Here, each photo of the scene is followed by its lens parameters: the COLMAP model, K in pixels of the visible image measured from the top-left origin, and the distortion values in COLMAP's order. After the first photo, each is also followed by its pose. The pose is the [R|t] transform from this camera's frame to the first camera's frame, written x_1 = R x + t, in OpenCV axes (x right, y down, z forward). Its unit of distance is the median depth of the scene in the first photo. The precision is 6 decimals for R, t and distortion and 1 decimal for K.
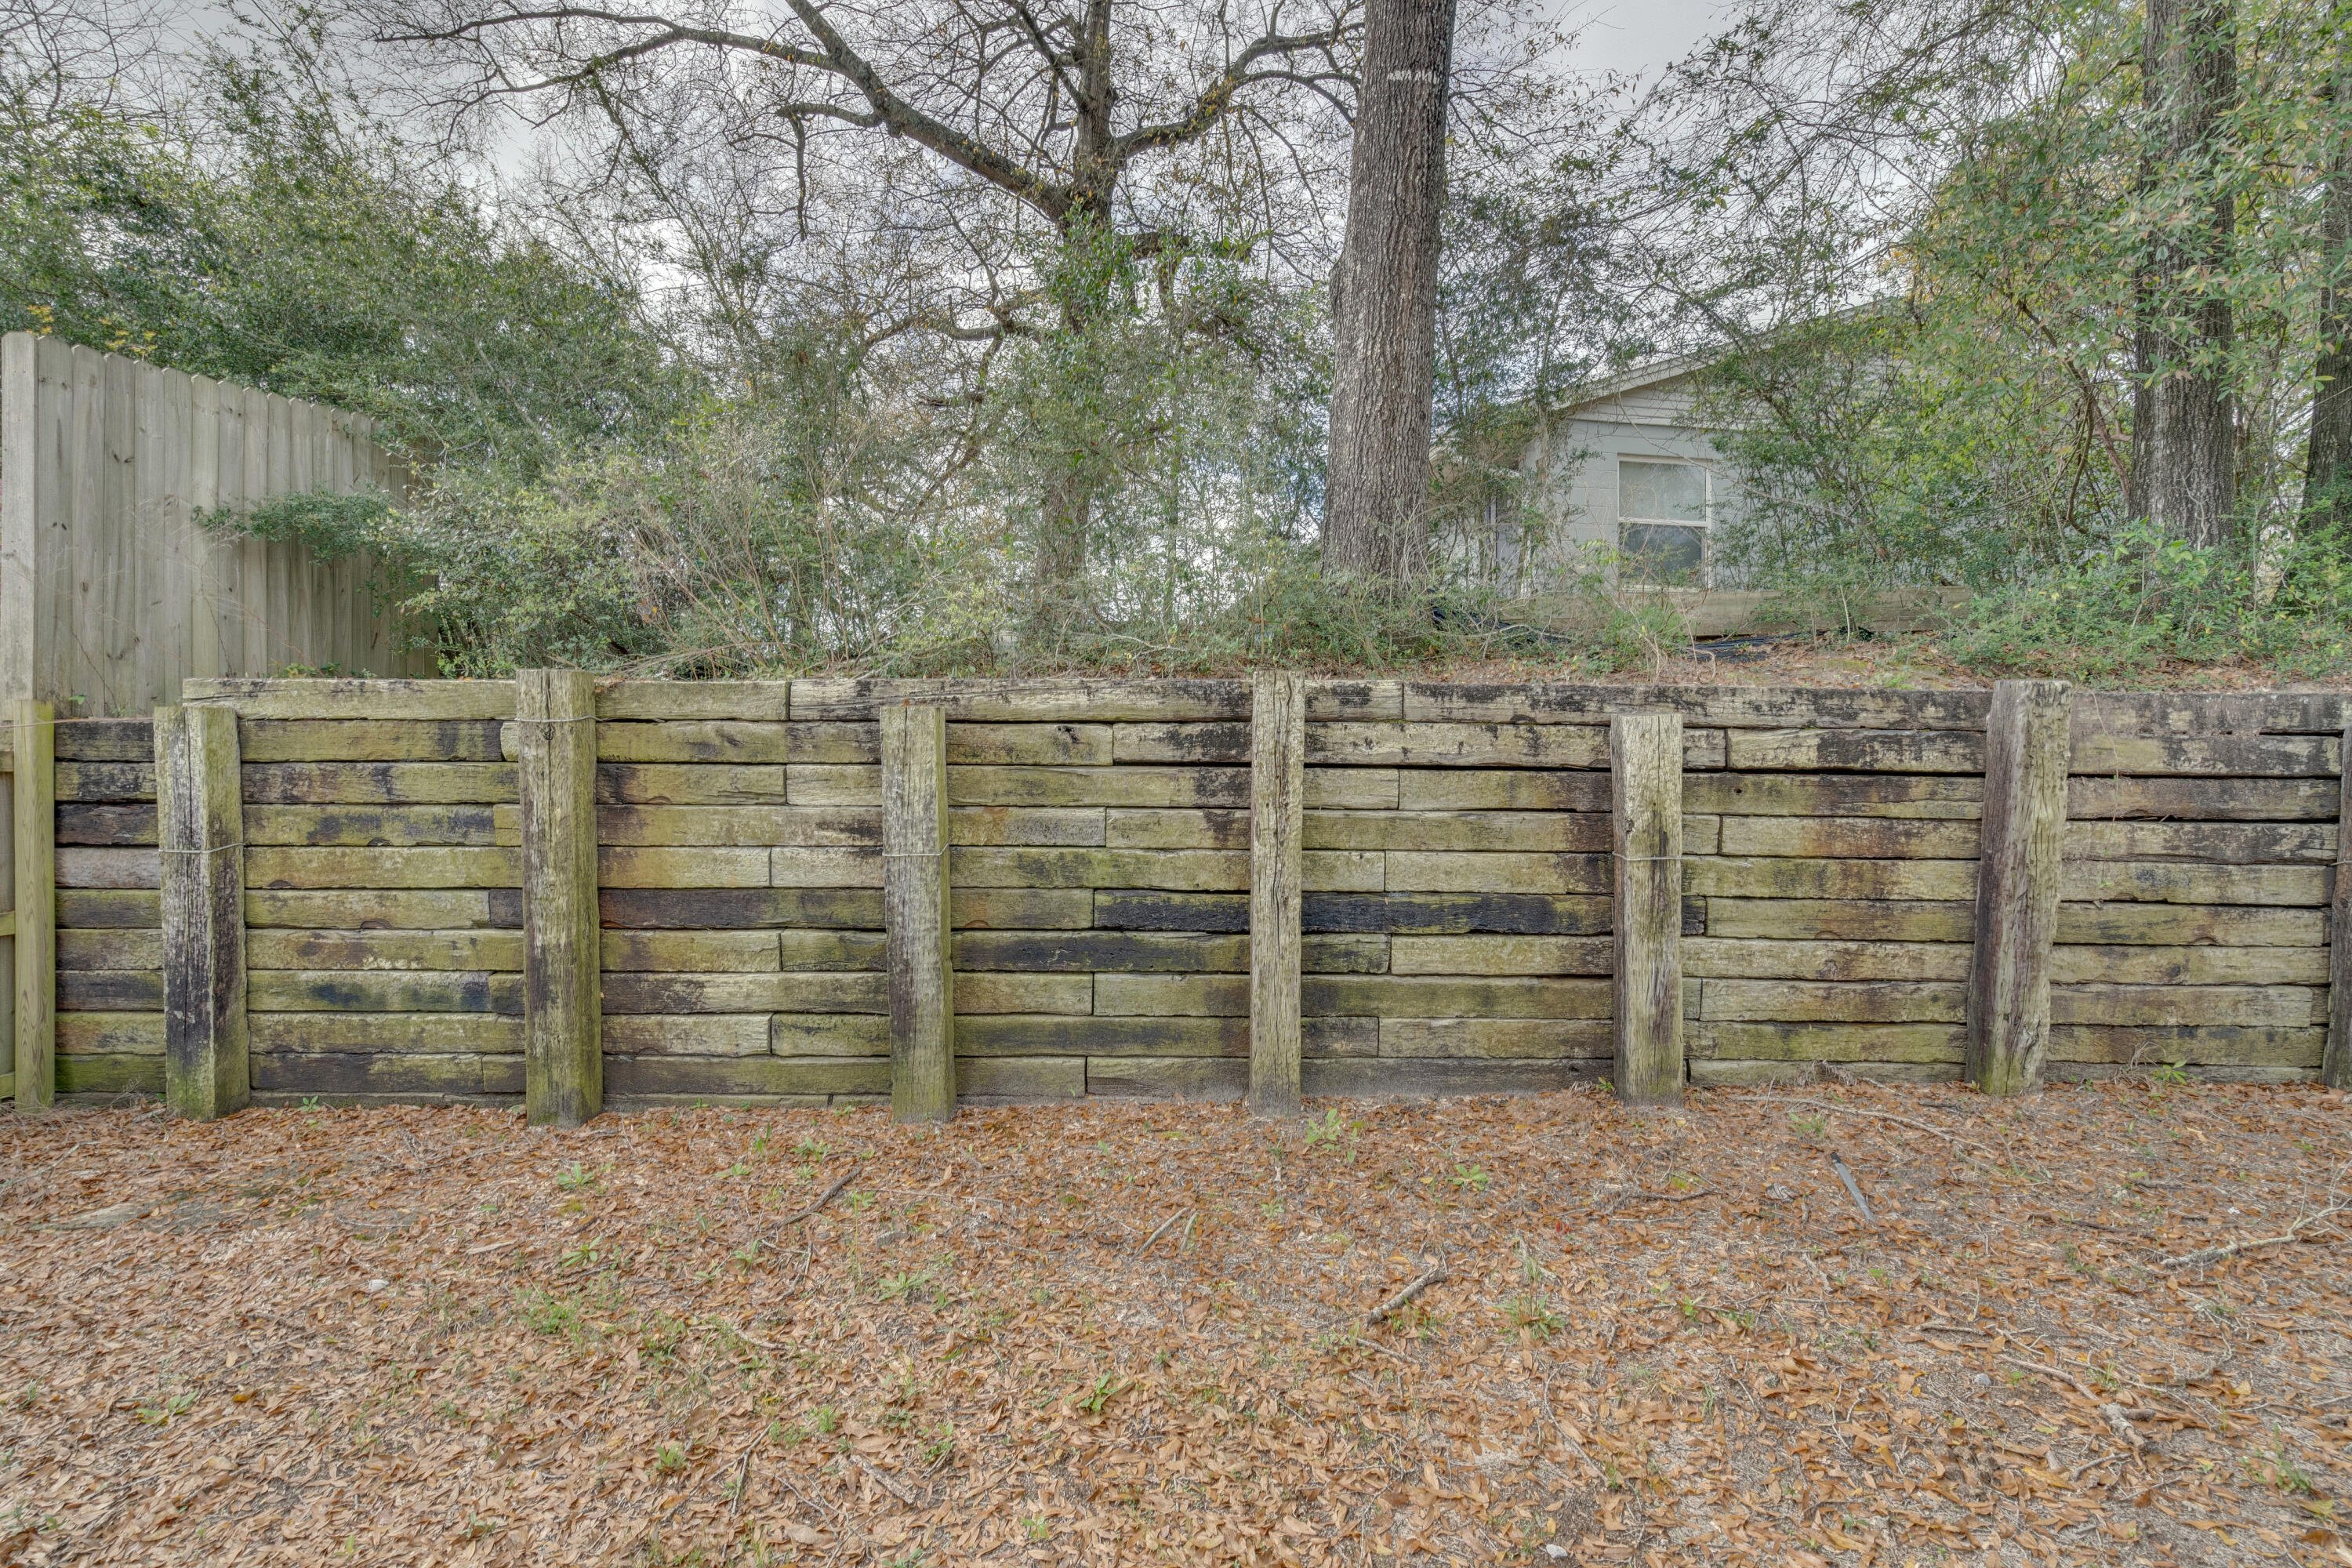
lens RADIAL K [[1079.5, 0, 1176.6], [0, 1079.5, 763.5], [0, 0, 1]] dist [-0.008683, 0.000956]
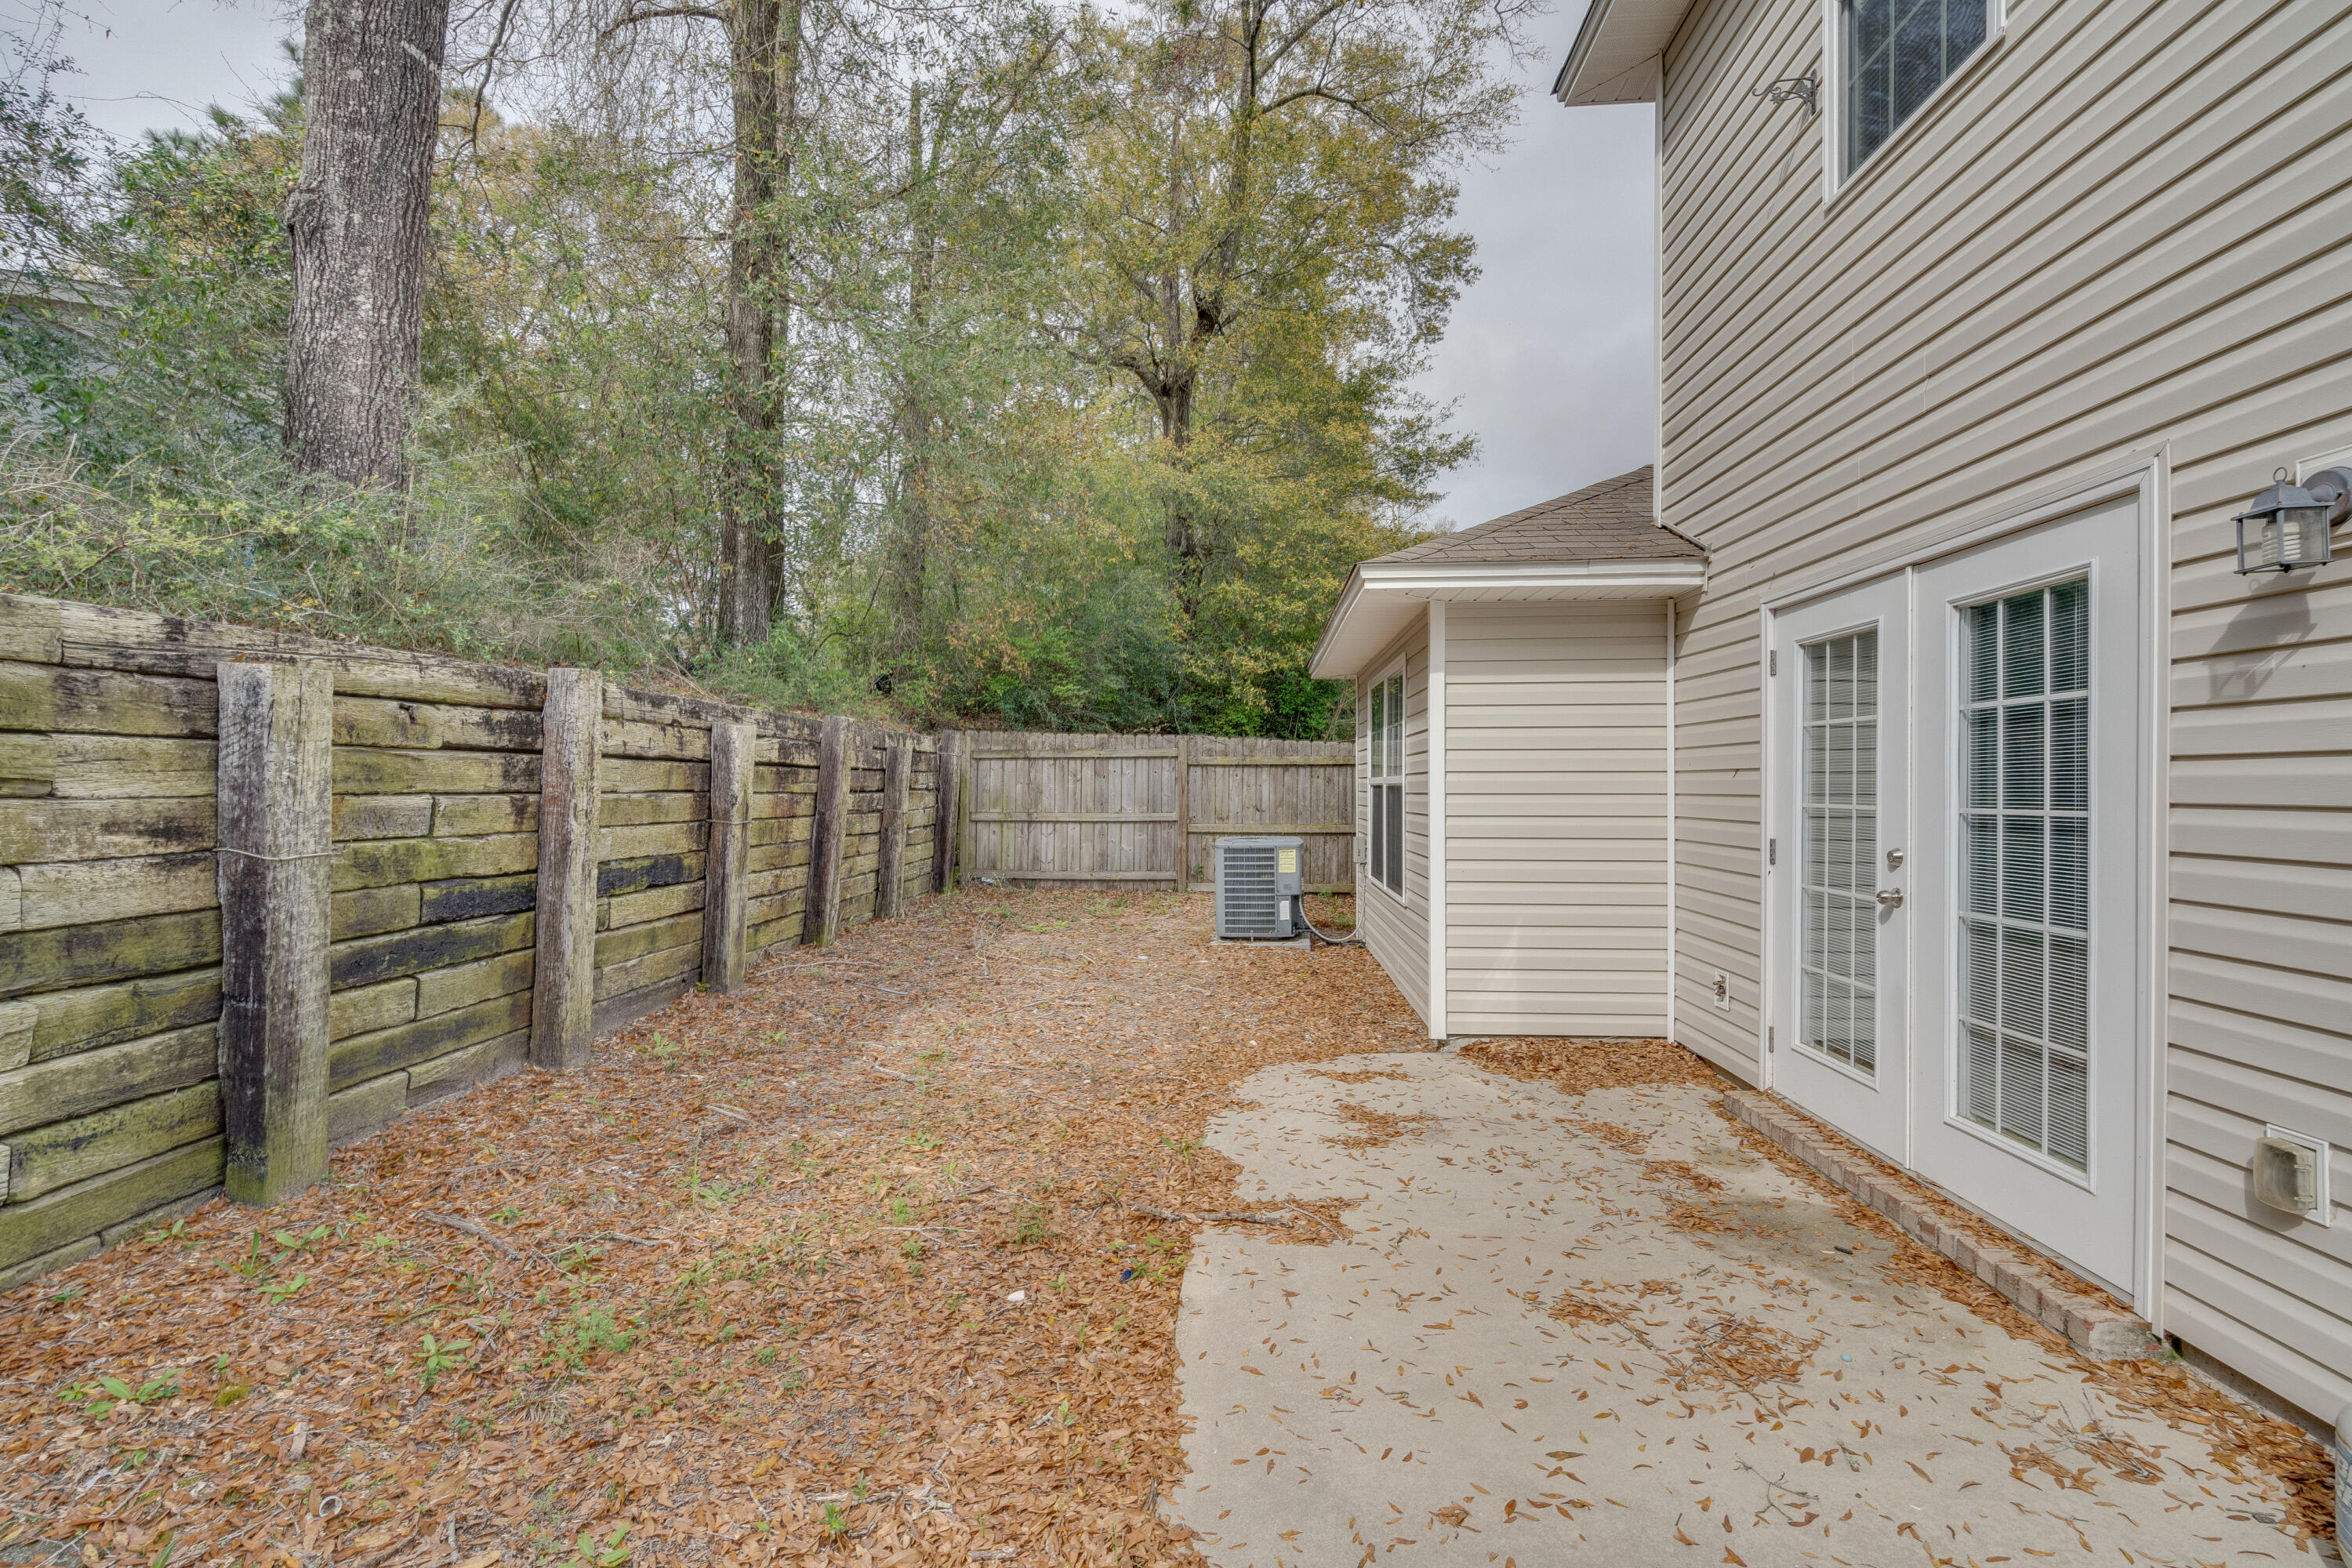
lens RADIAL K [[1079.5, 0, 1173.9], [0, 1079.5, 788.8], [0, 0, 1]] dist [-0.008683, 0.000956]
pose [[0.052772, -0.009513, 0.998561, -0.960917], [-0.018240, 0.999779, 0.010488, 0.014896], [-0.998440, -0.018768, 0.052587, 0.313150]]
